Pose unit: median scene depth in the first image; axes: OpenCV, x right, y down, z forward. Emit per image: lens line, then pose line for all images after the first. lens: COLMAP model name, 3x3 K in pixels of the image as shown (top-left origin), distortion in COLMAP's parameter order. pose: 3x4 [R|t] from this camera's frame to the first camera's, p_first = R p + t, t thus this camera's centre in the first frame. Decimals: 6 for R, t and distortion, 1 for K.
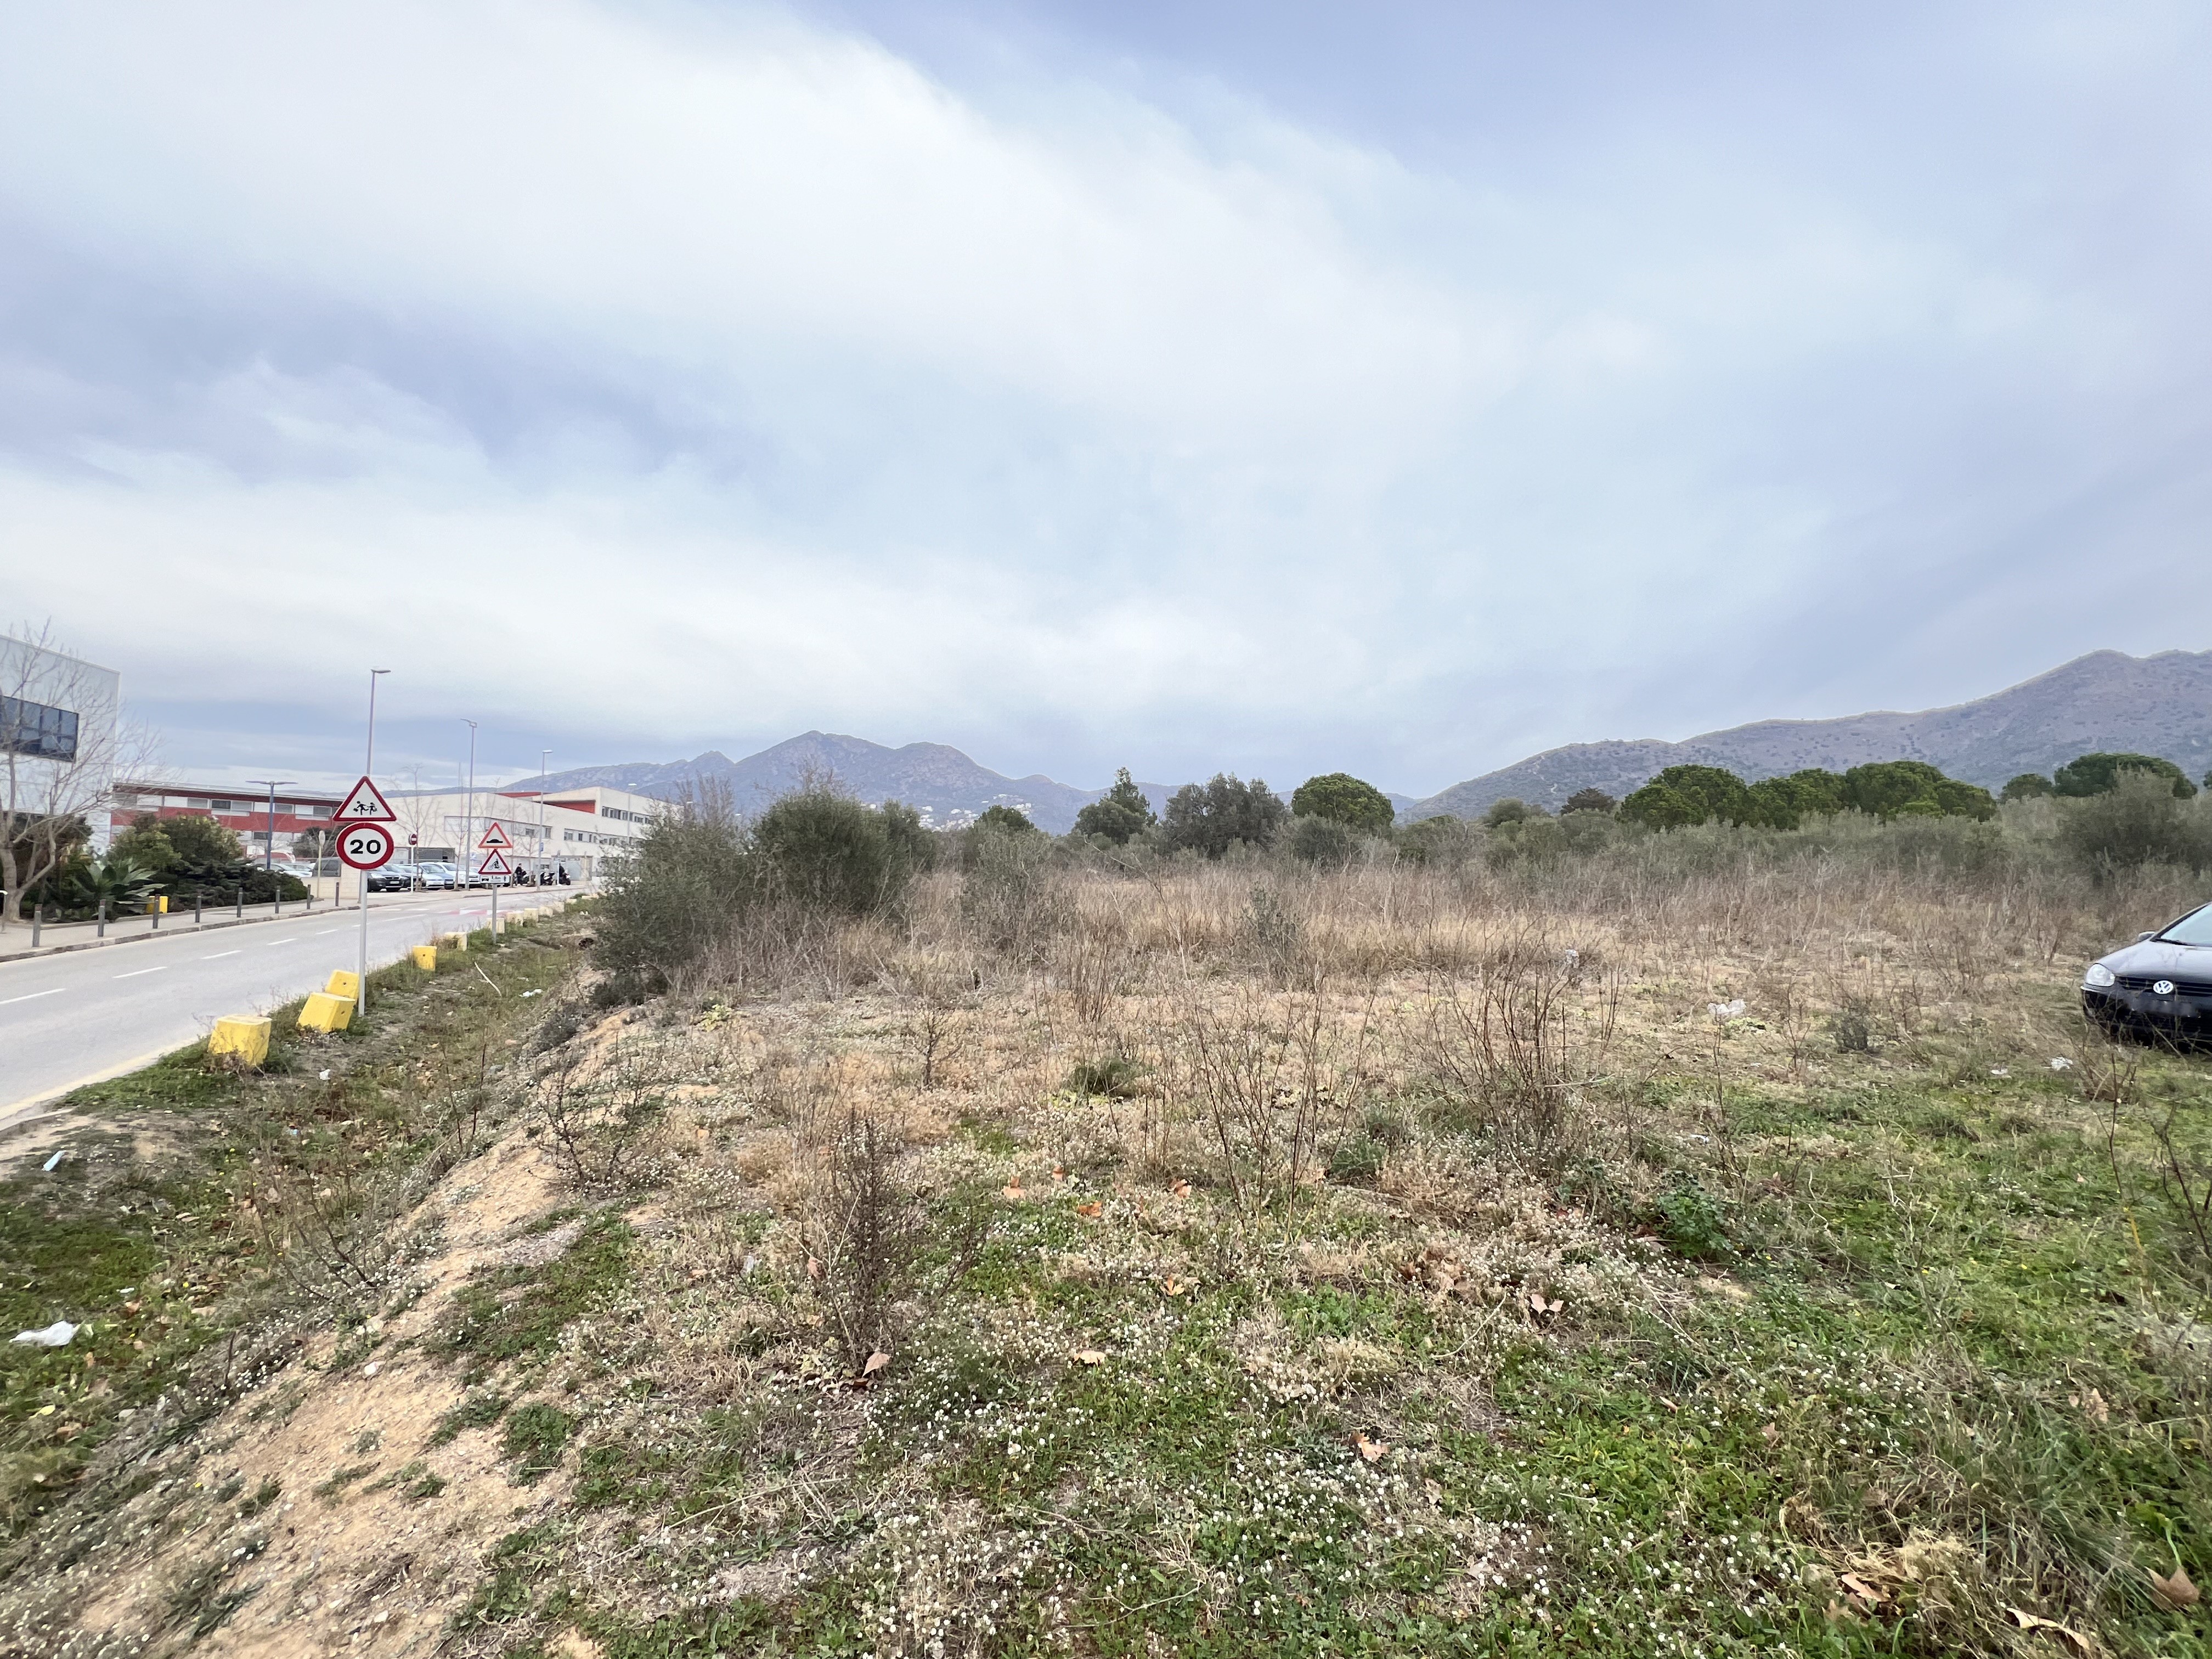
lens RADIAL K [[1016.9, 0, 1101.8], [0, 1016.9, 822.3], [0, 0, 1]] dist [-0.002634, 0.001117]
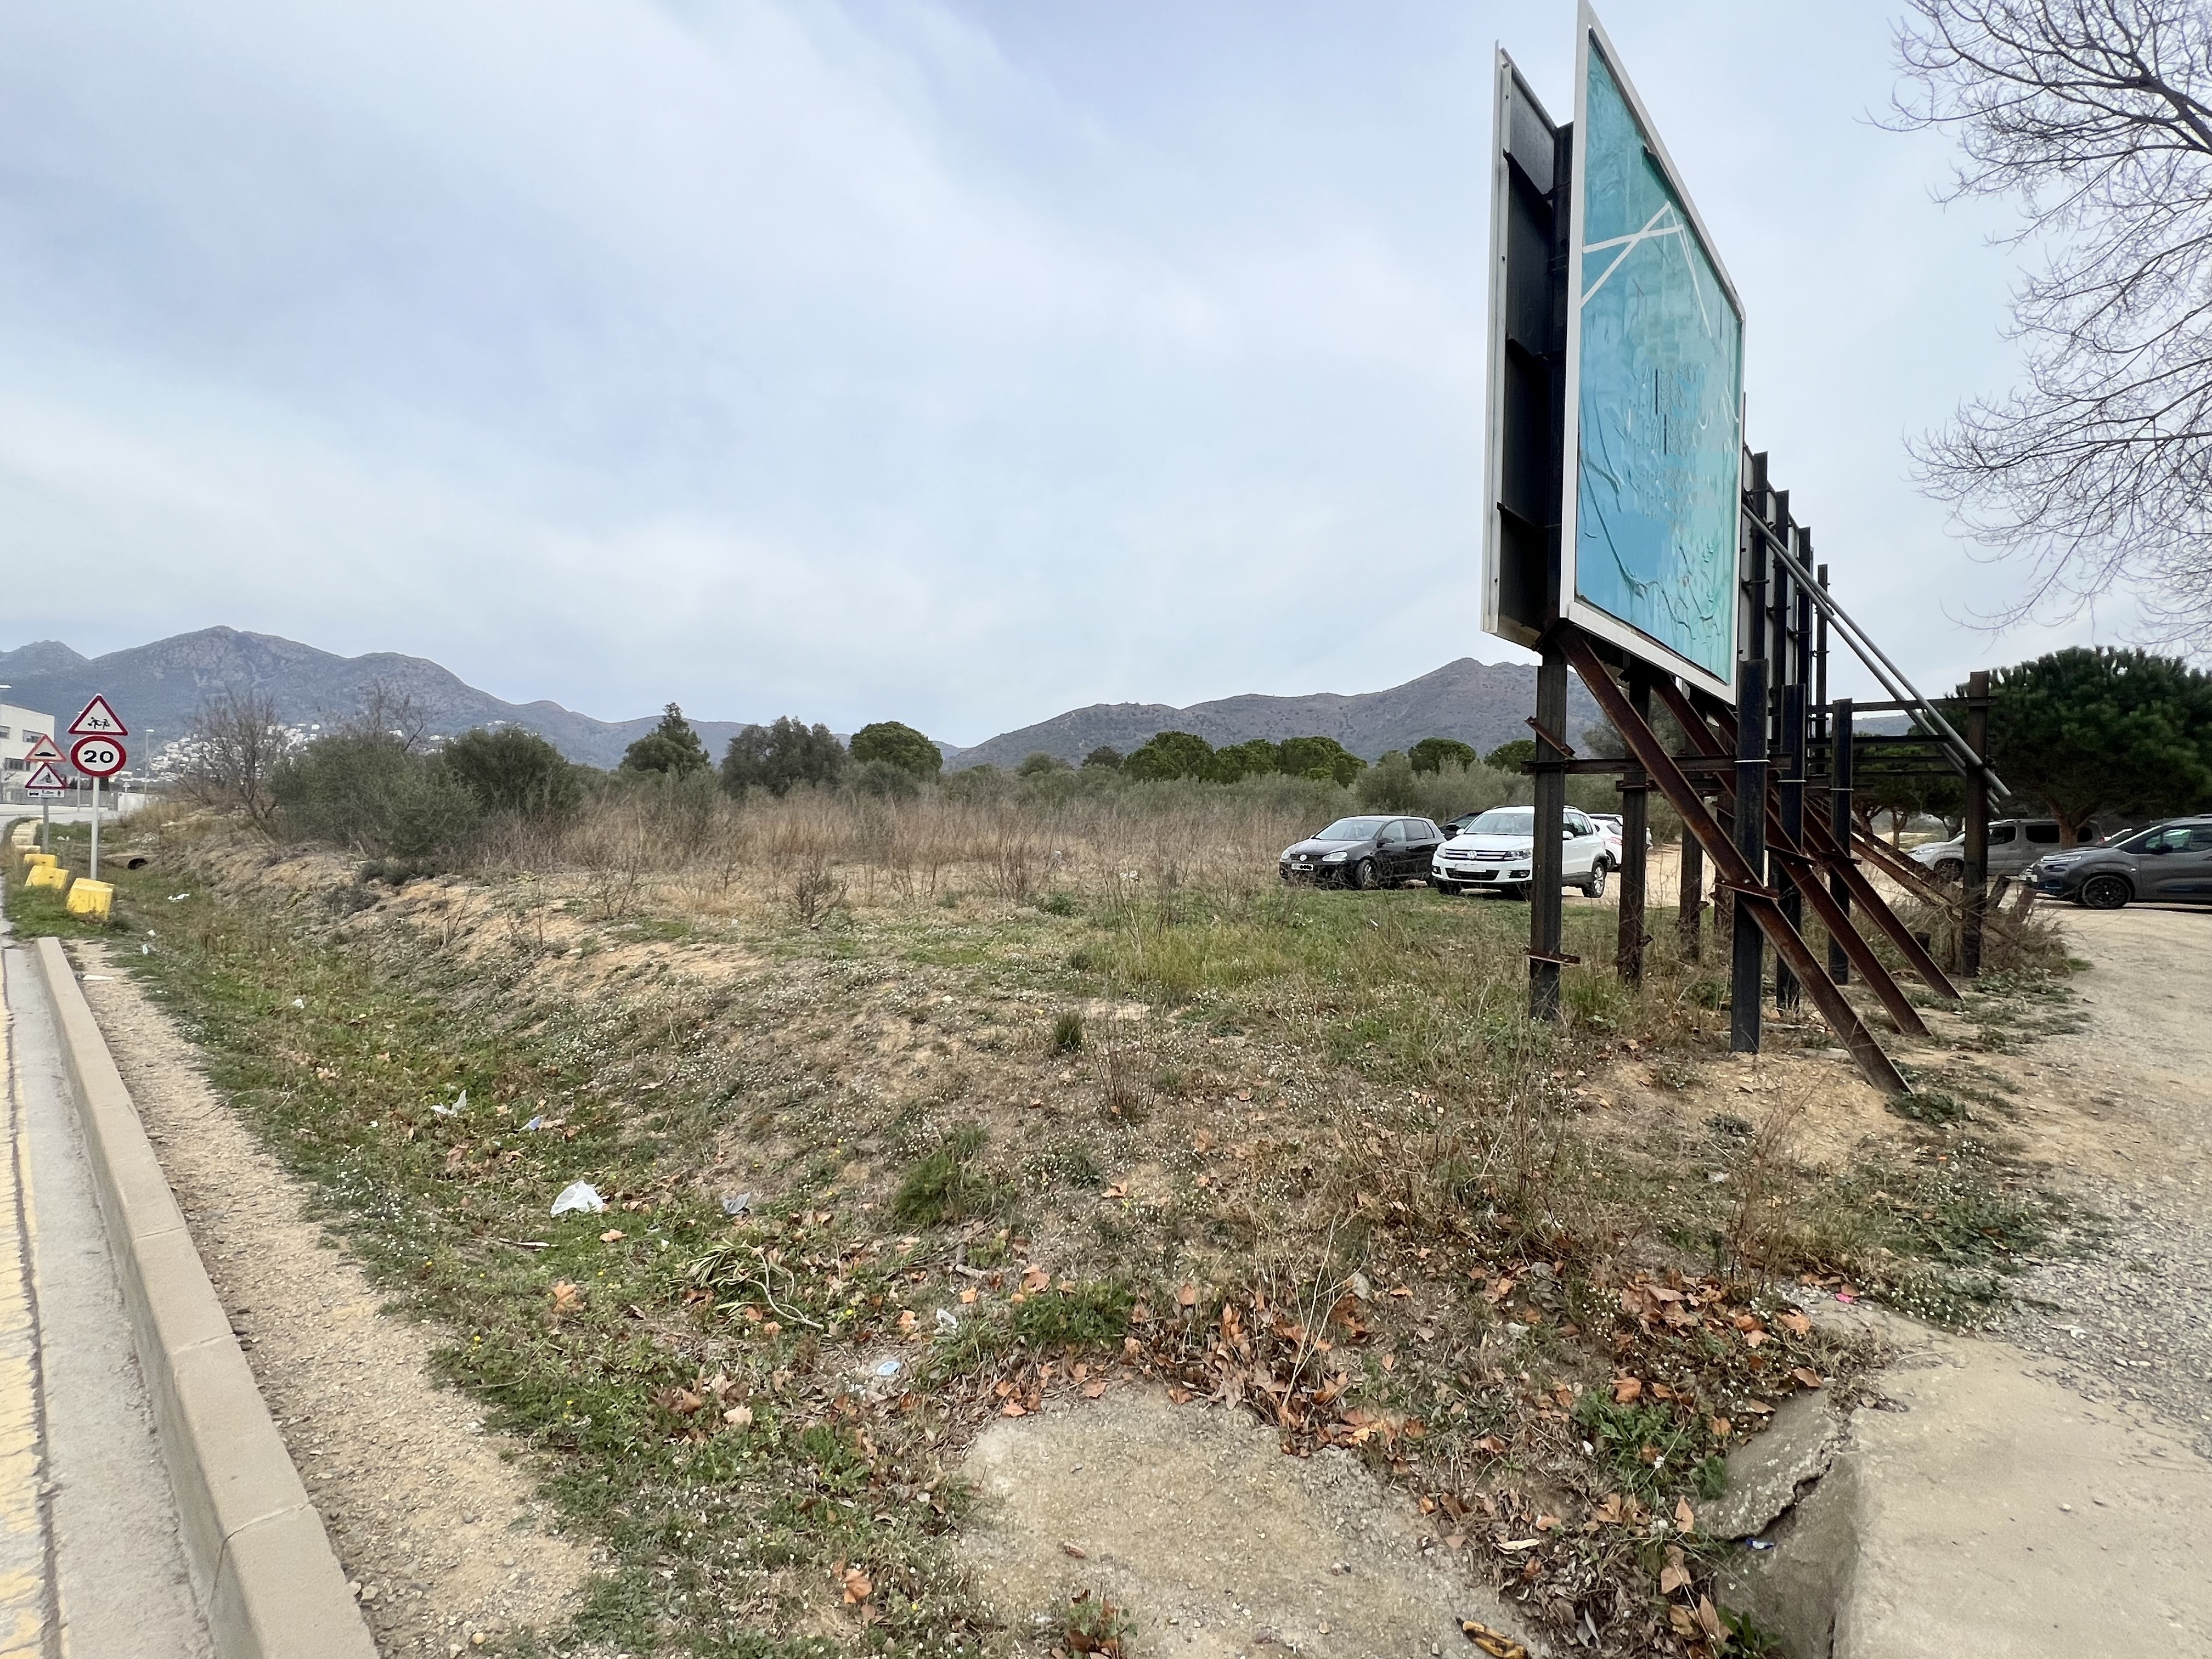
lens RADIAL K [[1016.9, 0, 1096.5], [0, 1016.9, 826.5], [0, 0, 1]] dist [-0.002634, 0.001117]
pose [[0.906669, 0.011824, 0.421676, -0.145949], [-0.036526, 0.998053, 0.050551, 0.002657], [-0.420258, -0.061235, 0.905336, -0.431956]]
